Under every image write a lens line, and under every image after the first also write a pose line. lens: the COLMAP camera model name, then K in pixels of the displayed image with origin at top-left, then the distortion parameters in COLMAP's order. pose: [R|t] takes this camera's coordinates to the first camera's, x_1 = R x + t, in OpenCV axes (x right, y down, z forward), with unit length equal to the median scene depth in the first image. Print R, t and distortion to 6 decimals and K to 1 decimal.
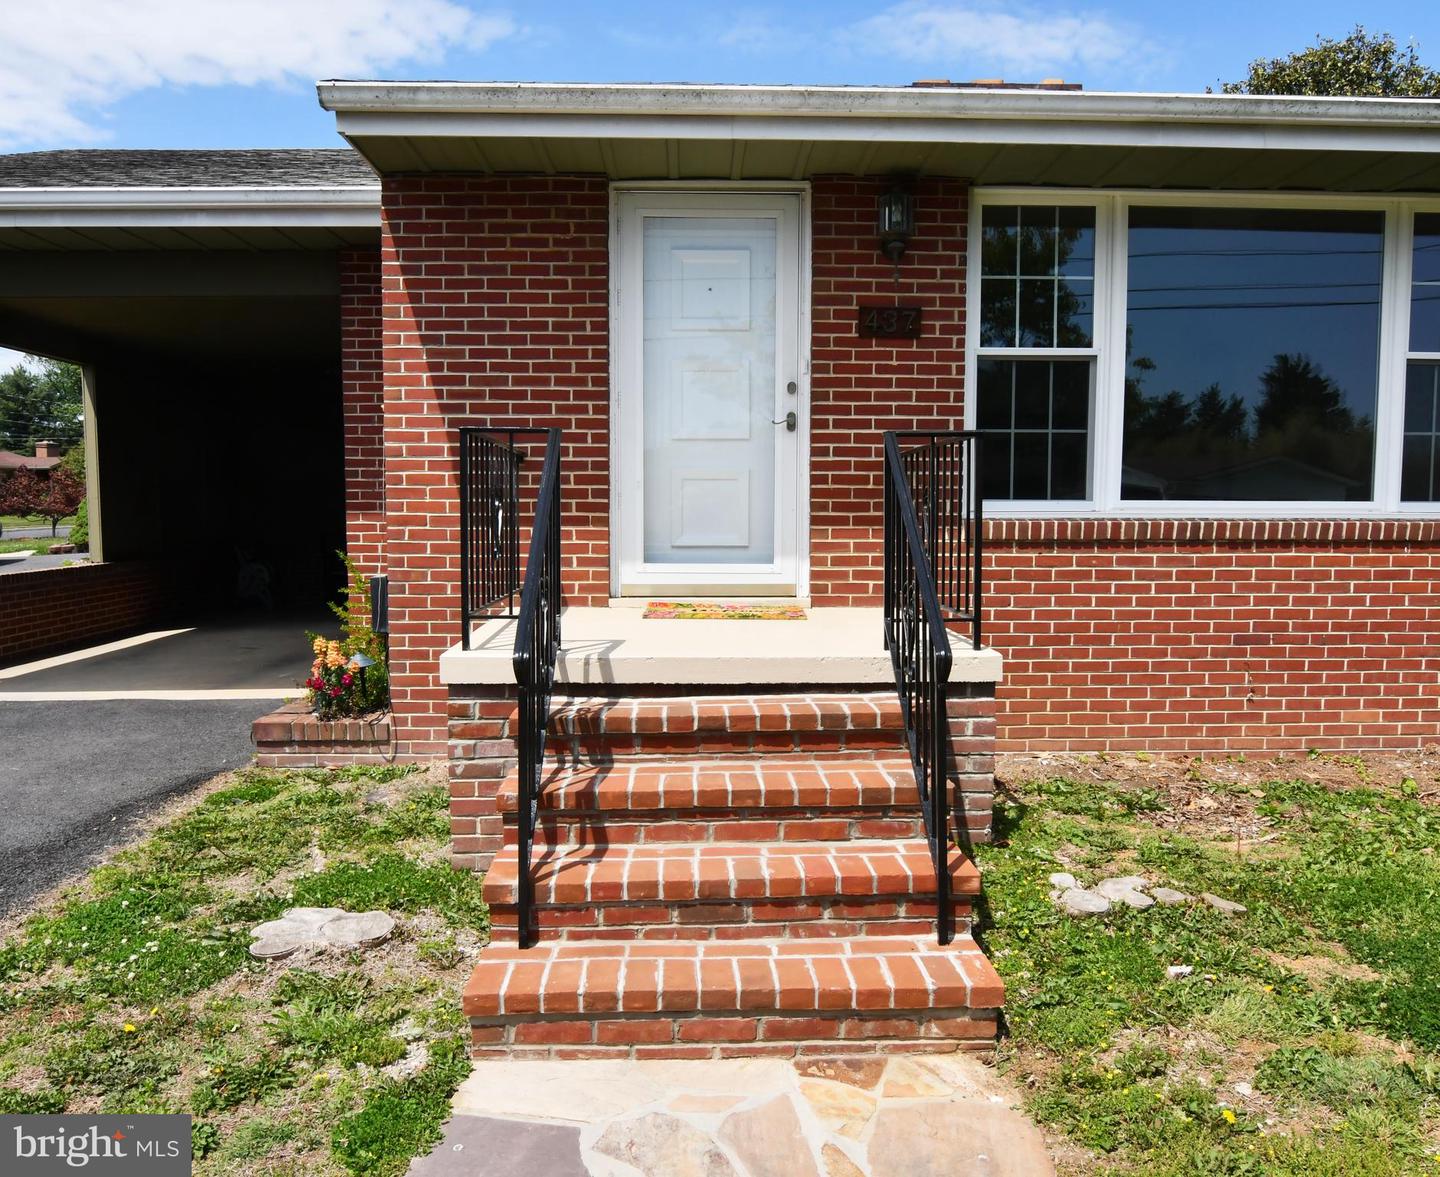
lens RADIAL K [[1093.1, 0, 719.0], [0, 1093.1, 607.5], [0, 0, 1]] dist [-0.033415, -0.002321]
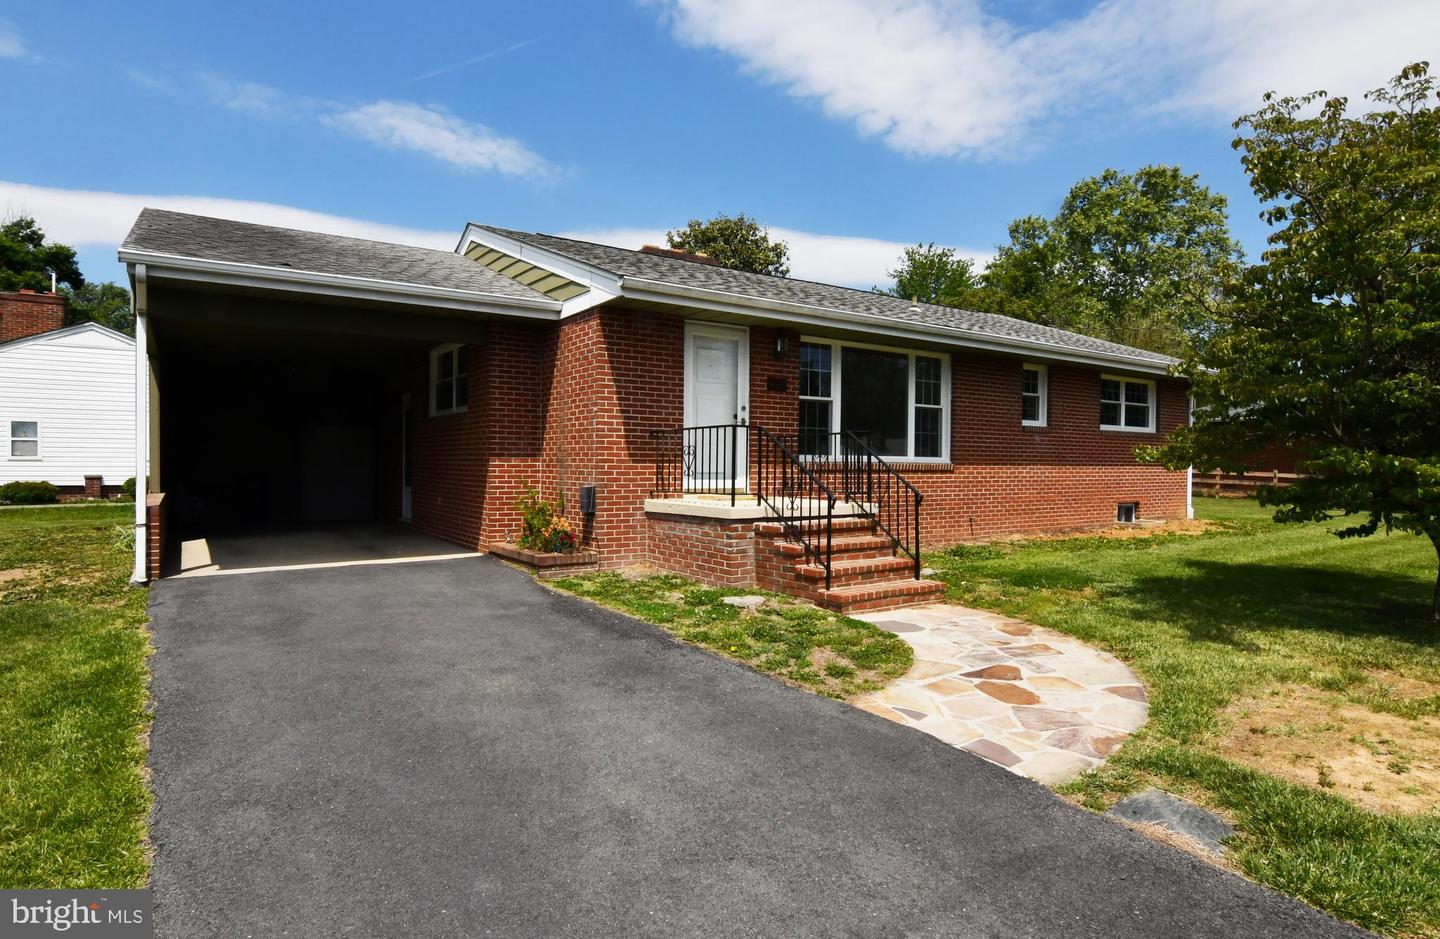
lens RADIAL K [[755.8, 0, 699.2], [0, 755.8, 486.9], [0, 0, 1]] dist [-0.010910, -0.000453]
pose [[0.858701, -0.009907, 0.512382, -0.909584], [0.041058, 0.997929, -0.049515, 0.056914], [-0.510830, 0.063556, 0.857329, -0.407792]]
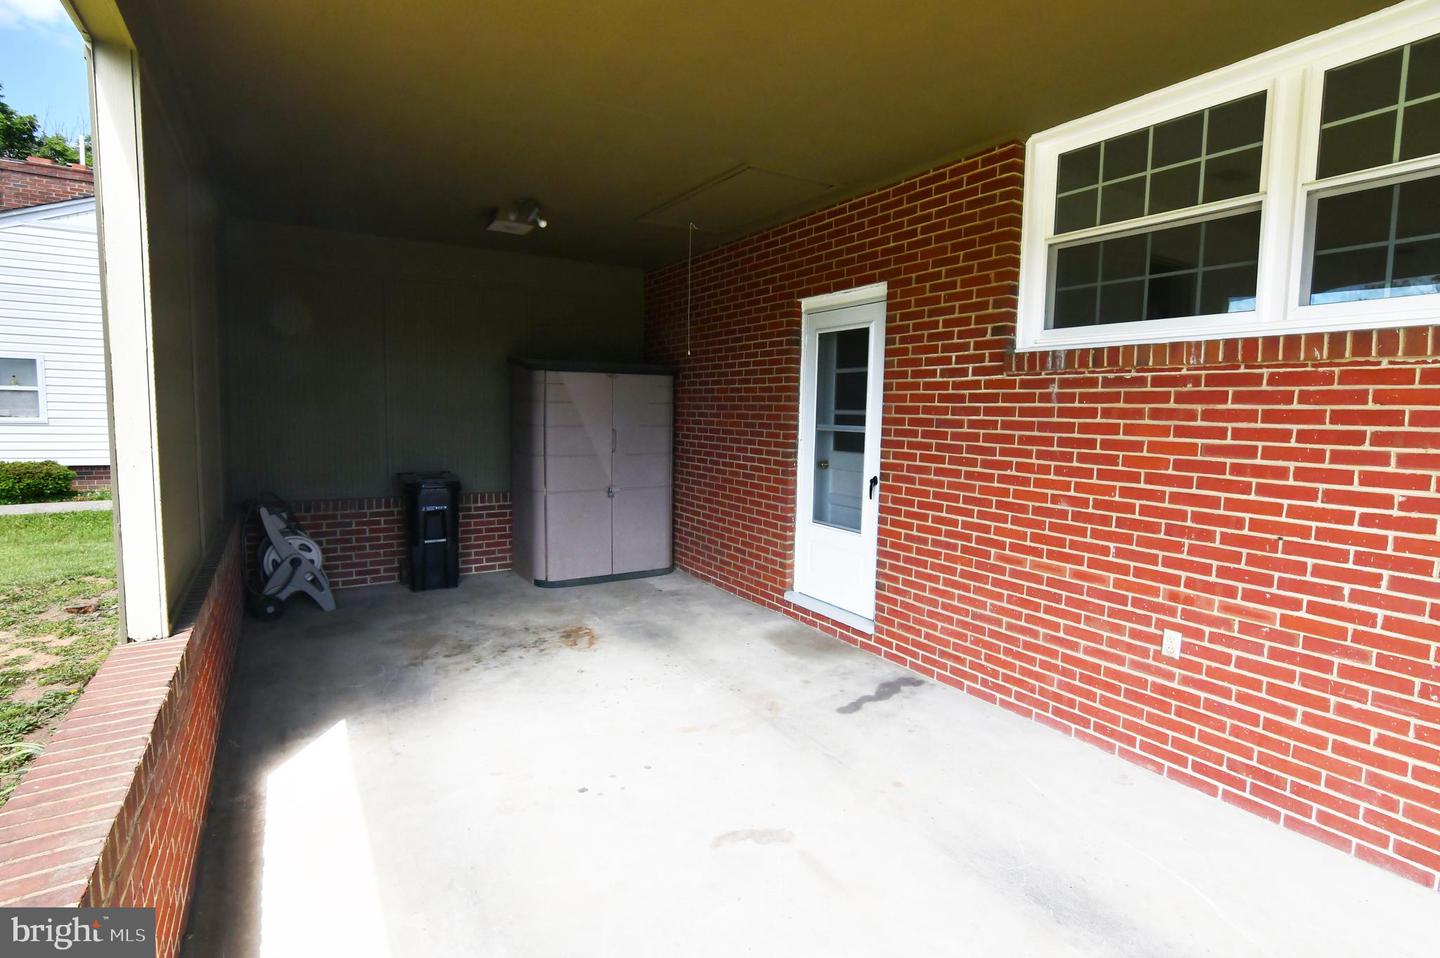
lens RADIAL K [[690.0, 0, 716.0], [0, 690.0, 476.8], [0, 0, 1]] dist [-0.003128, -0.000077]
pose [[0.877298, -0.030123, 0.479000, -1.024733], [0.025487, 0.999544, 0.016180, -0.177993], [-0.479269, -0.001986, 0.877666, 1.400612]]
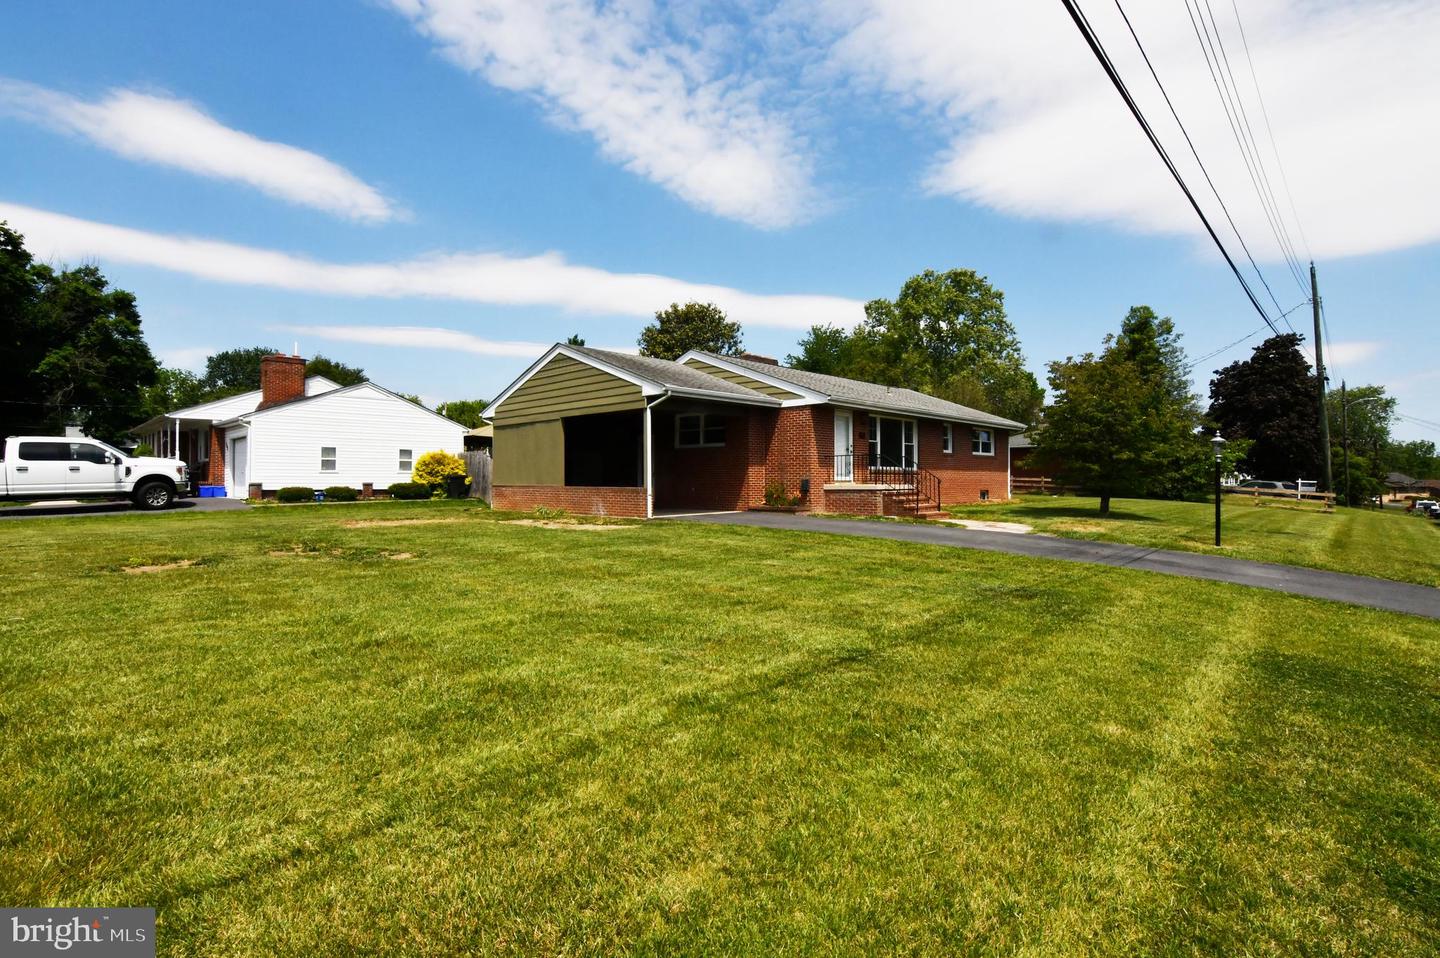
lens RADIAL K [[690.0, 0, 716.0], [0, 690.0, 476.8], [0, 0, 1]] dist [-0.003128, -0.000077]
pose [[0.723135, 0.003492, 0.690697, -2.990827], [0.065082, 0.995194, -0.073170, 0.180301], [-0.687633, 0.097864, 0.719432, -1.116844]]
